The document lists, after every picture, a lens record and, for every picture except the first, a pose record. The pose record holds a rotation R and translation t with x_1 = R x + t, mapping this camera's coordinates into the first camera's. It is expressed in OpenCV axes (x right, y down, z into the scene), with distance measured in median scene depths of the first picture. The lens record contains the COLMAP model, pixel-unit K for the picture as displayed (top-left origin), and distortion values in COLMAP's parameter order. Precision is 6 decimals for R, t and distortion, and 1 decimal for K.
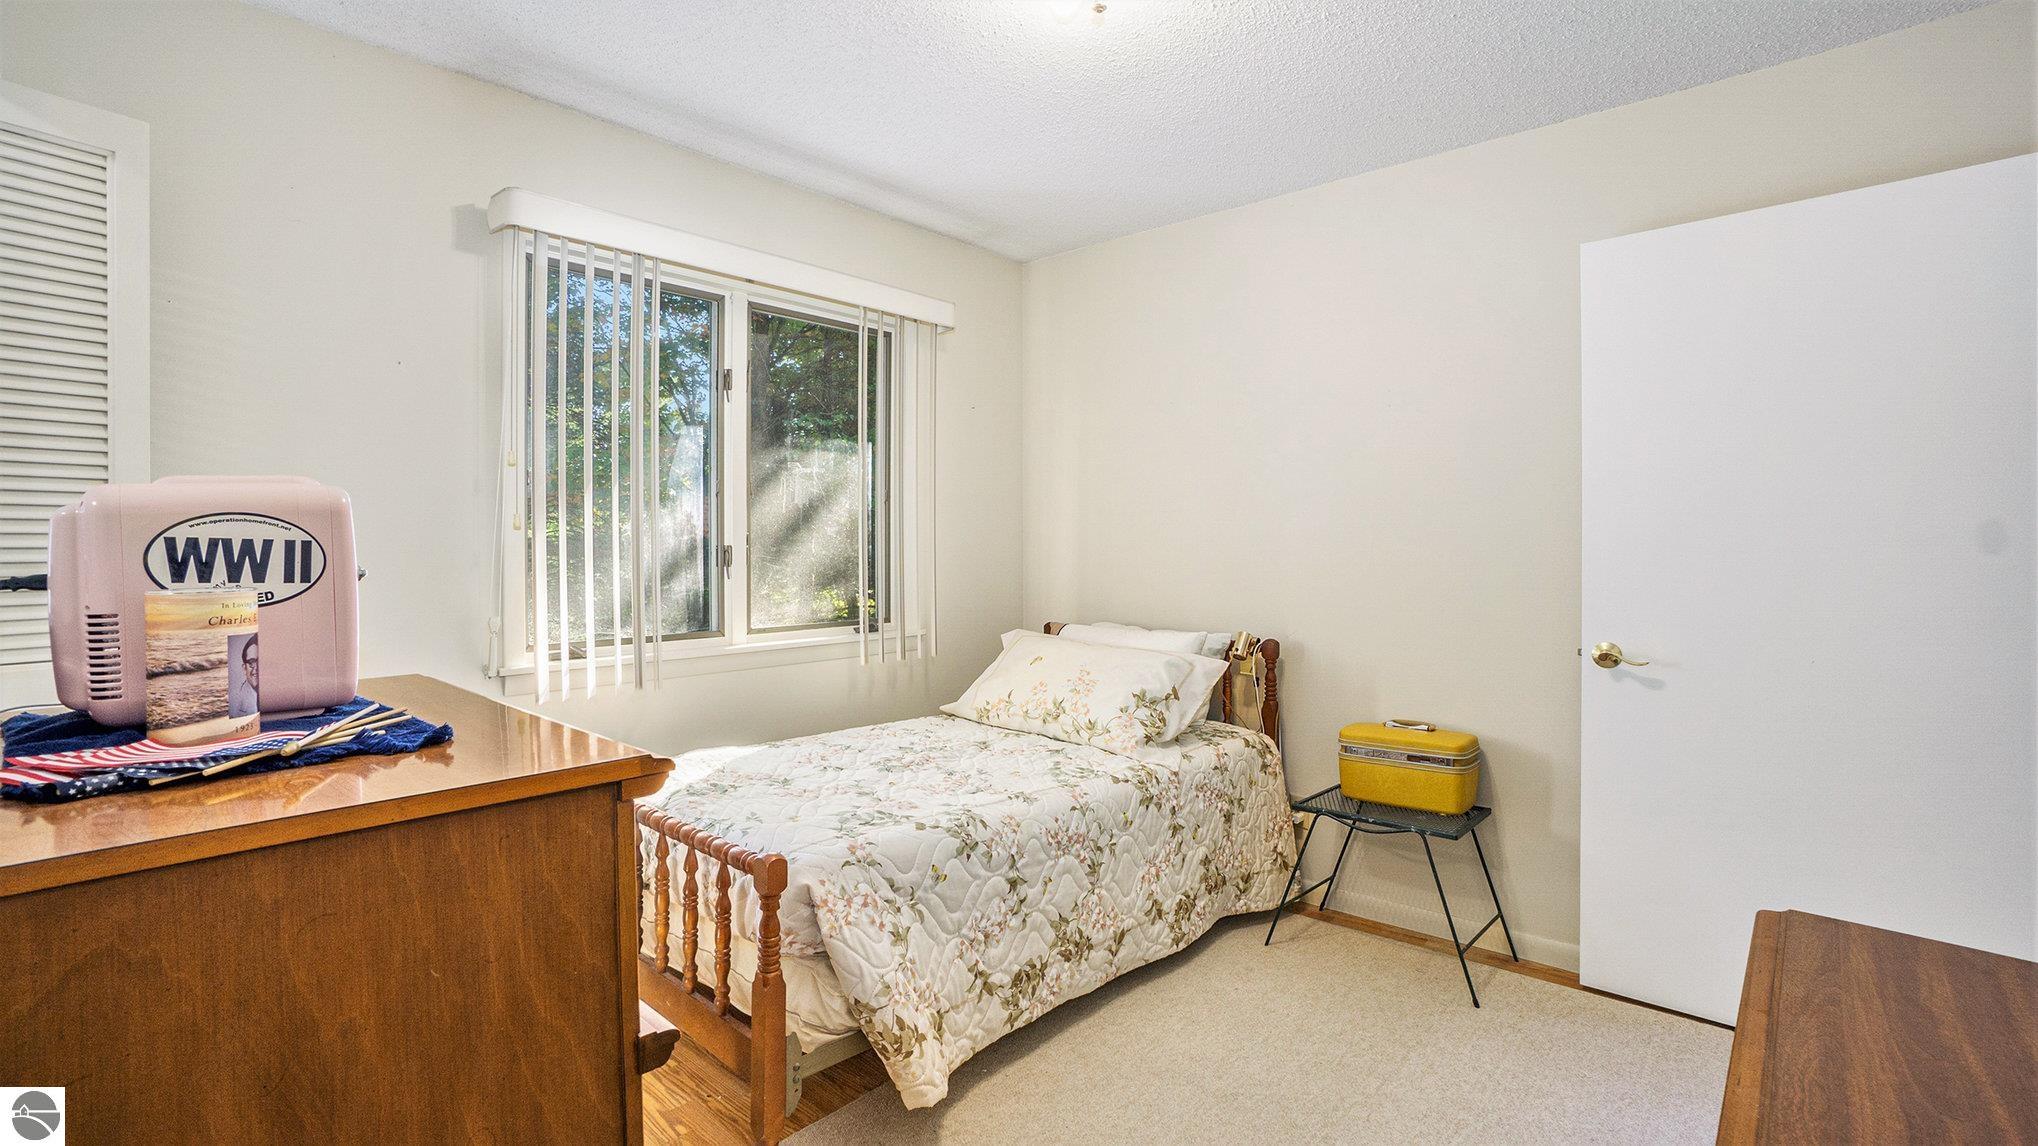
lens RADIAL K [[916.7, 0, 1005.5], [0, 916.7, 553.6], [0, 0, 1]] dist [-0.014166, 0.001654]
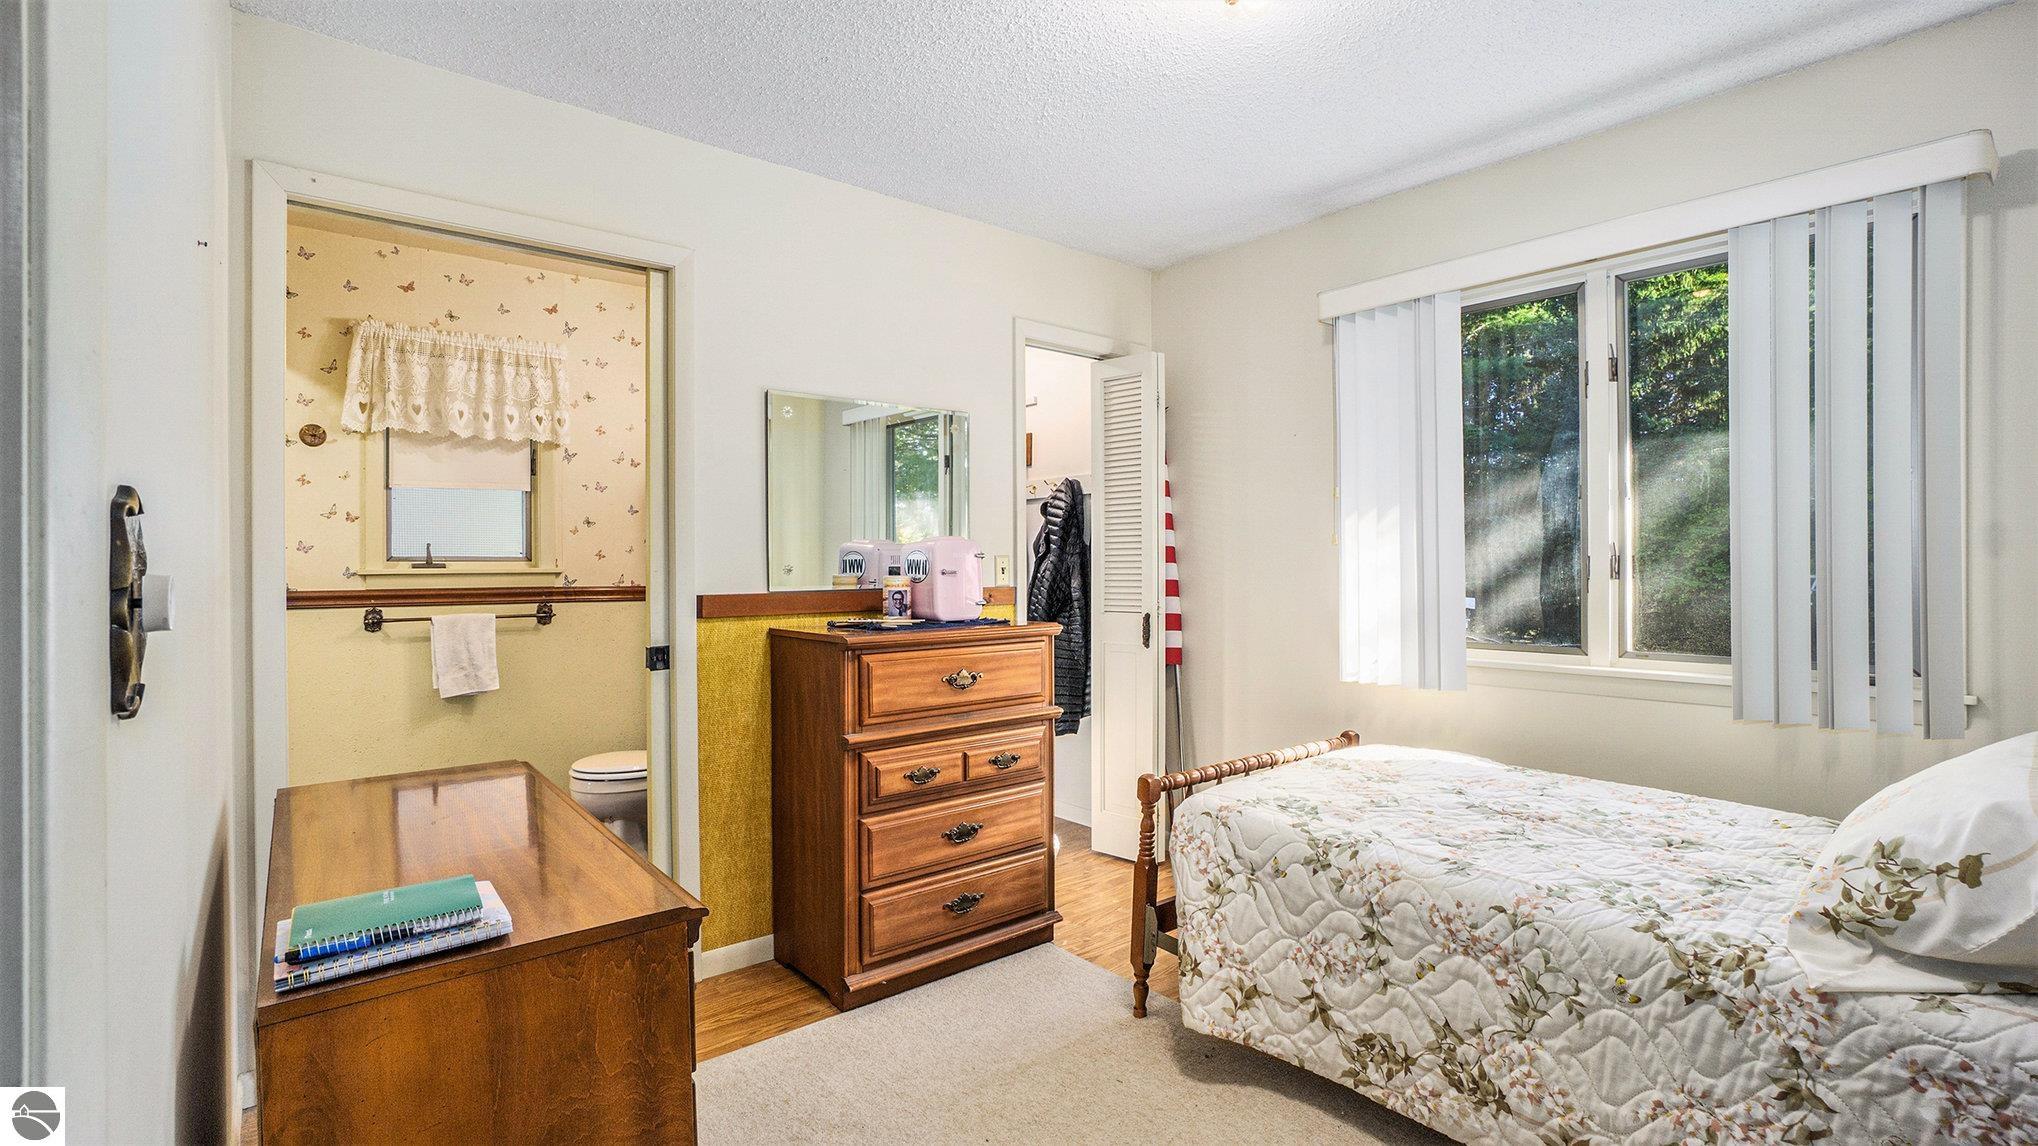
lens RADIAL K [[916.7, 0, 1005.4], [0, 916.7, 569.7], [0, 0, 1]] dist [-0.014166, 0.001654]
pose [[-0.133800, 0.011531, -0.990941, 0.927830], [-0.001717, 0.999928, 0.011868, -0.006542], [0.991007, 0.003289, -0.133771, 0.756381]]
